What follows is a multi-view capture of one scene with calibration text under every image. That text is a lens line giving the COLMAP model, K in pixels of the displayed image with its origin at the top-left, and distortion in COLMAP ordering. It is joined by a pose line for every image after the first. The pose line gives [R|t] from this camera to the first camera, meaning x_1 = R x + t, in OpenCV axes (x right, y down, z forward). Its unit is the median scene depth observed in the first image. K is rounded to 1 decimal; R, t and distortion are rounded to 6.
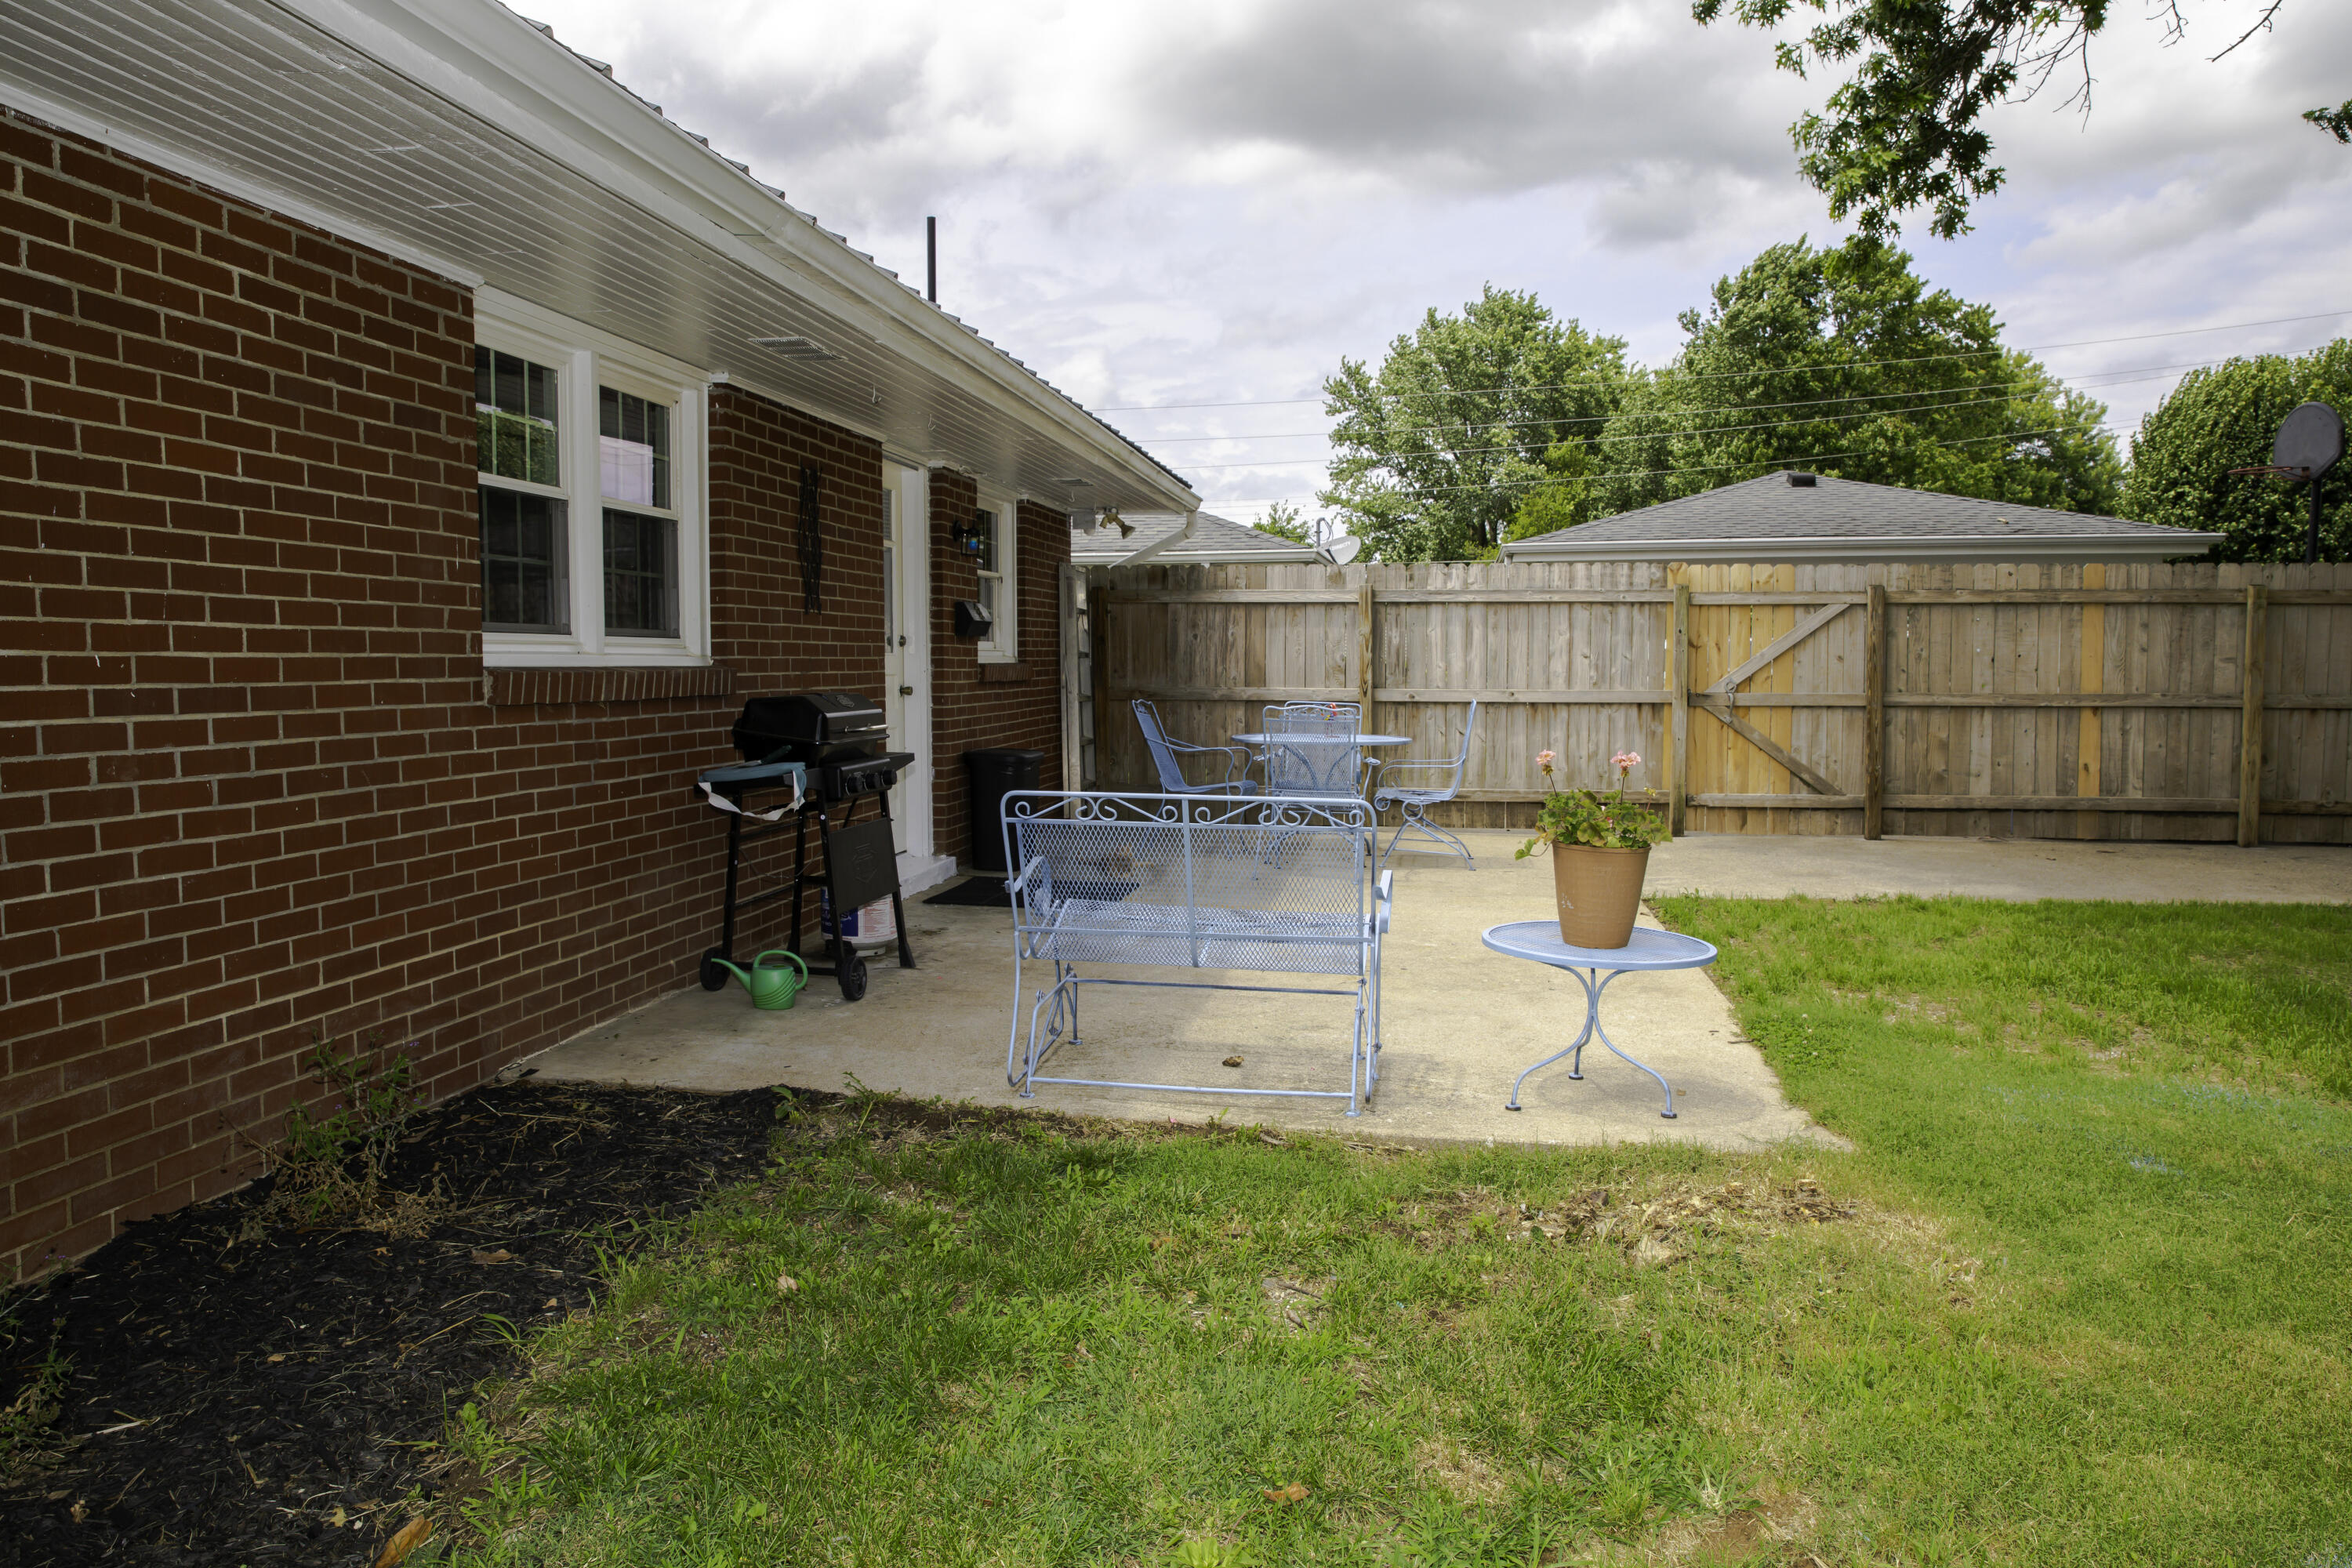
lens RADIAL K [[1614.8, 0, 1179.3], [0, 1614.8, 793.4], [0, 0, 1]] dist [-0.127133, 0.100988]
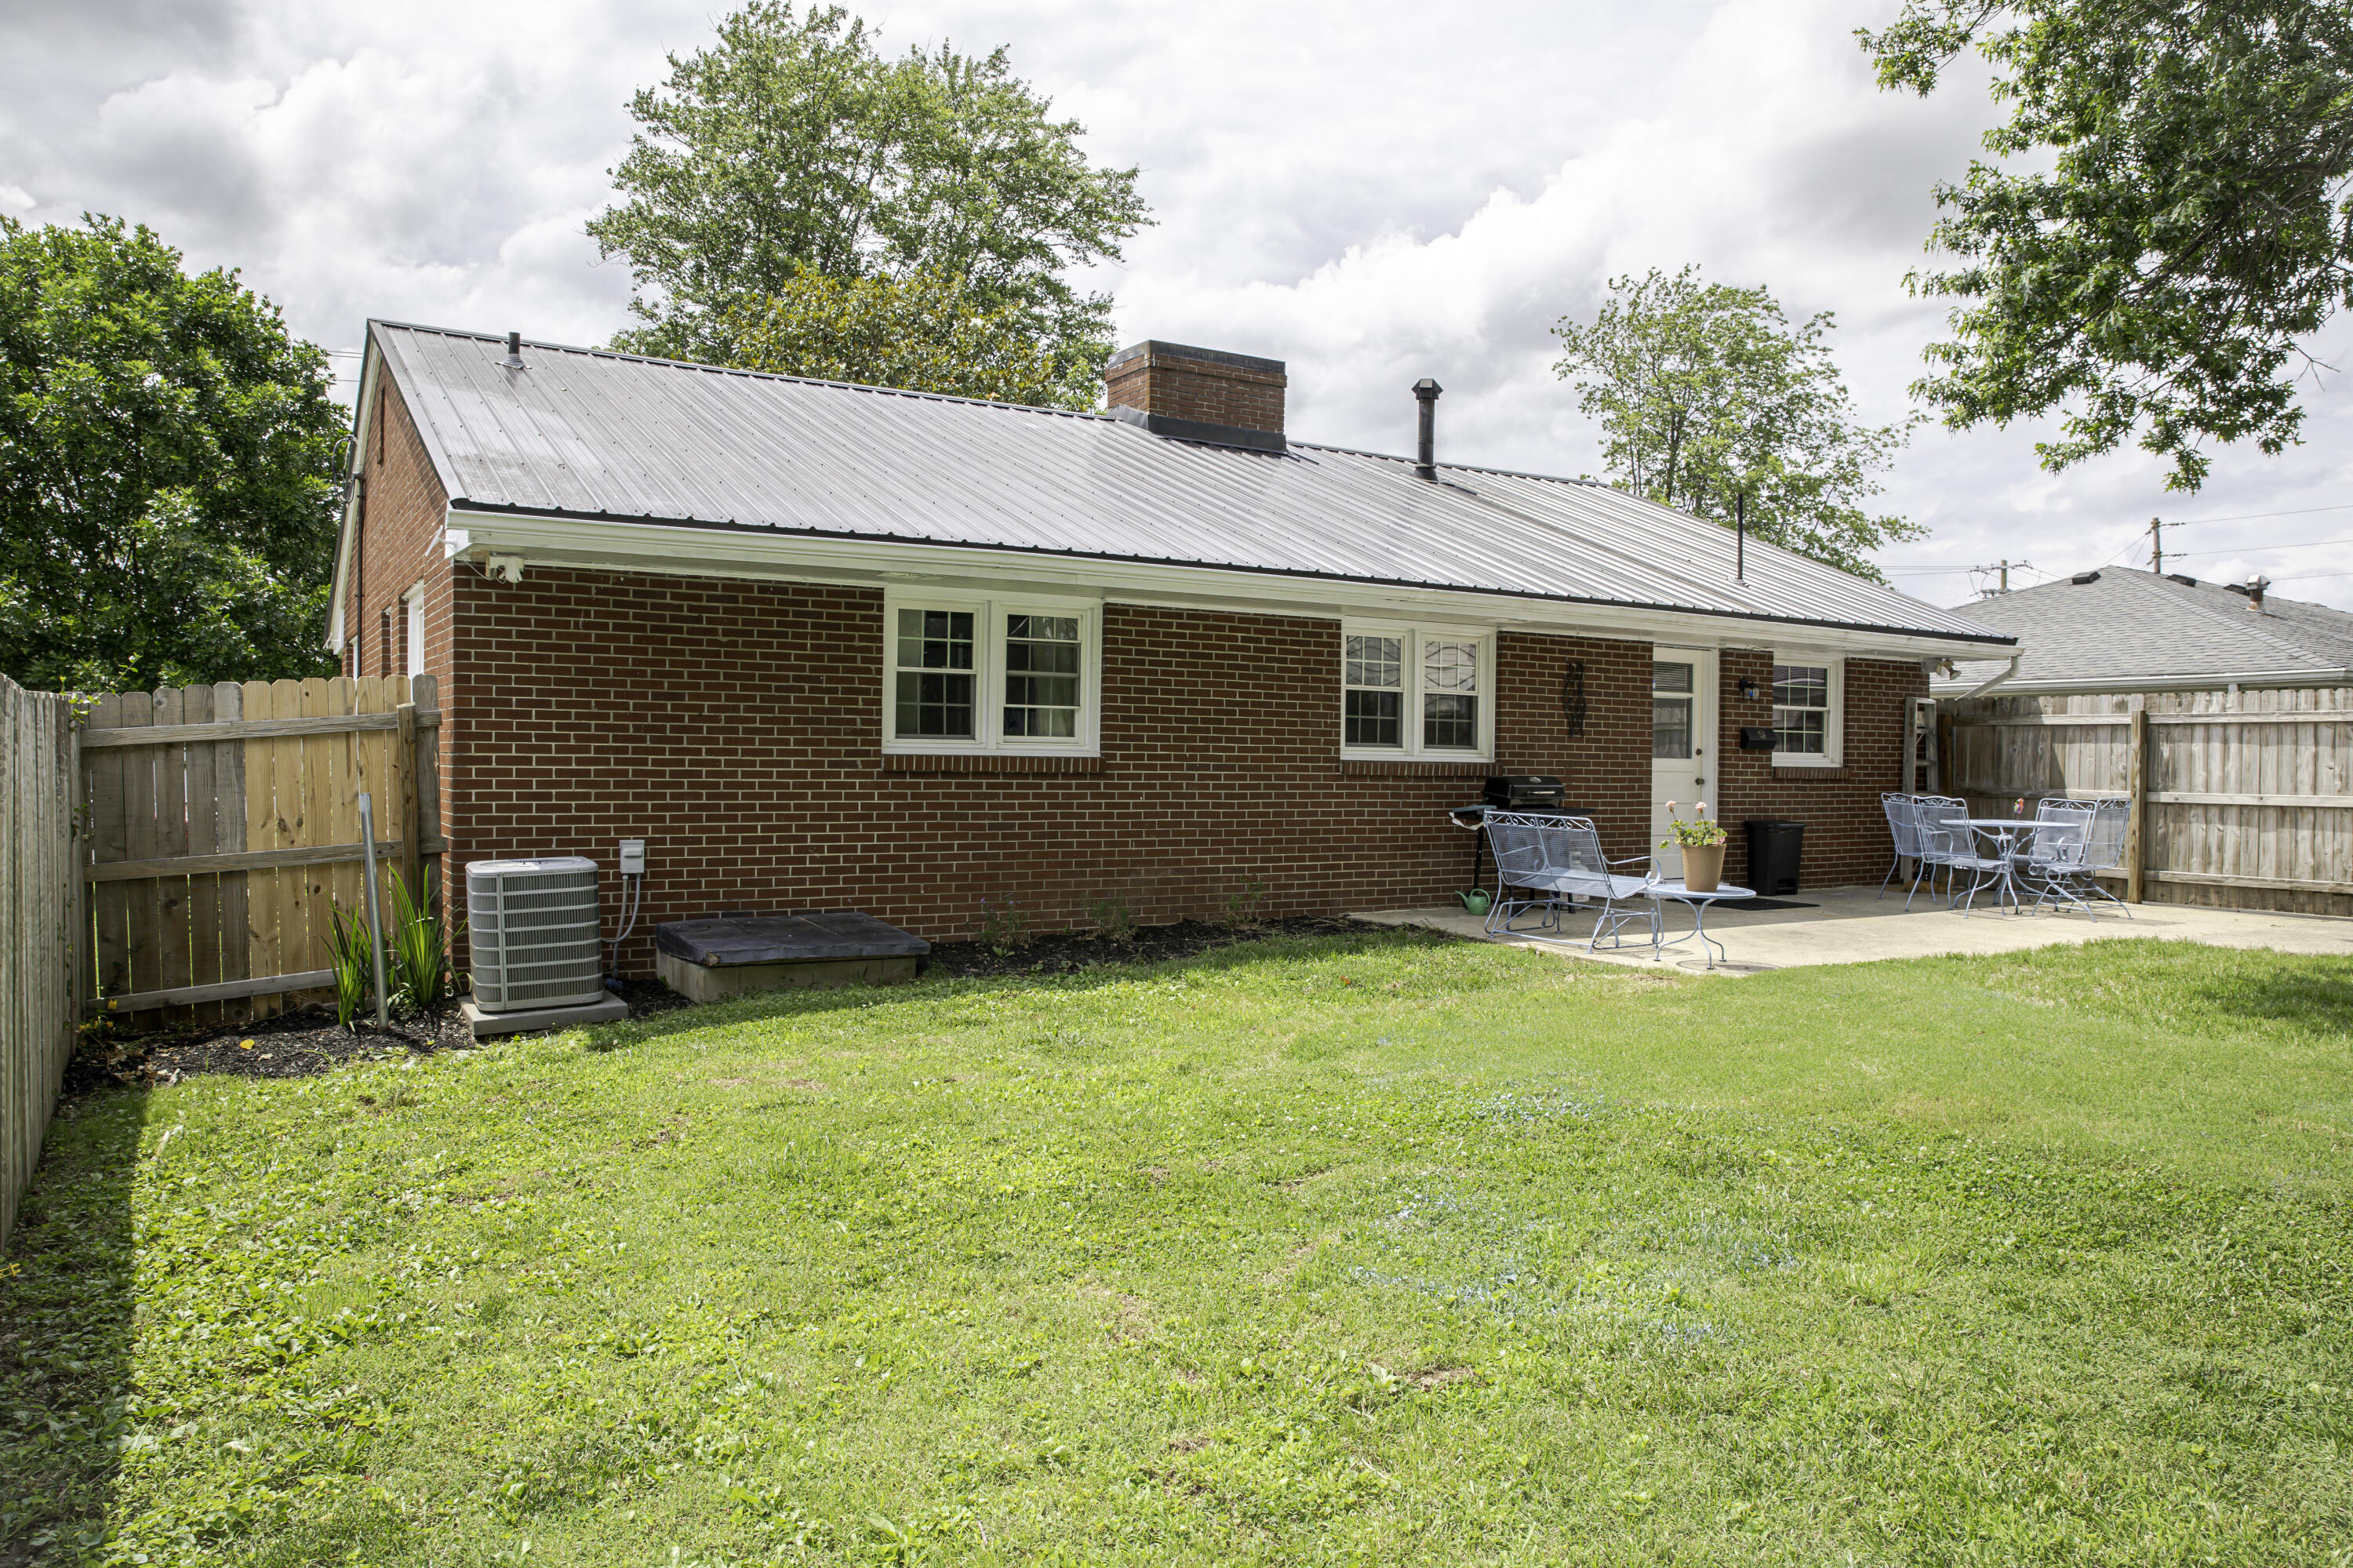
lens RADIAL K [[1615.5, 0, 1179.8], [0, 1615.5, 793.4], [0, 0, 1]] dist [-0.127133, 0.100988]
pose [[0.652853, 0.024056, -0.757103, 1.066070], [-0.074406, 0.996699, -0.032492, 0.062532], [0.753822, 0.077546, 0.652487, -0.719288]]
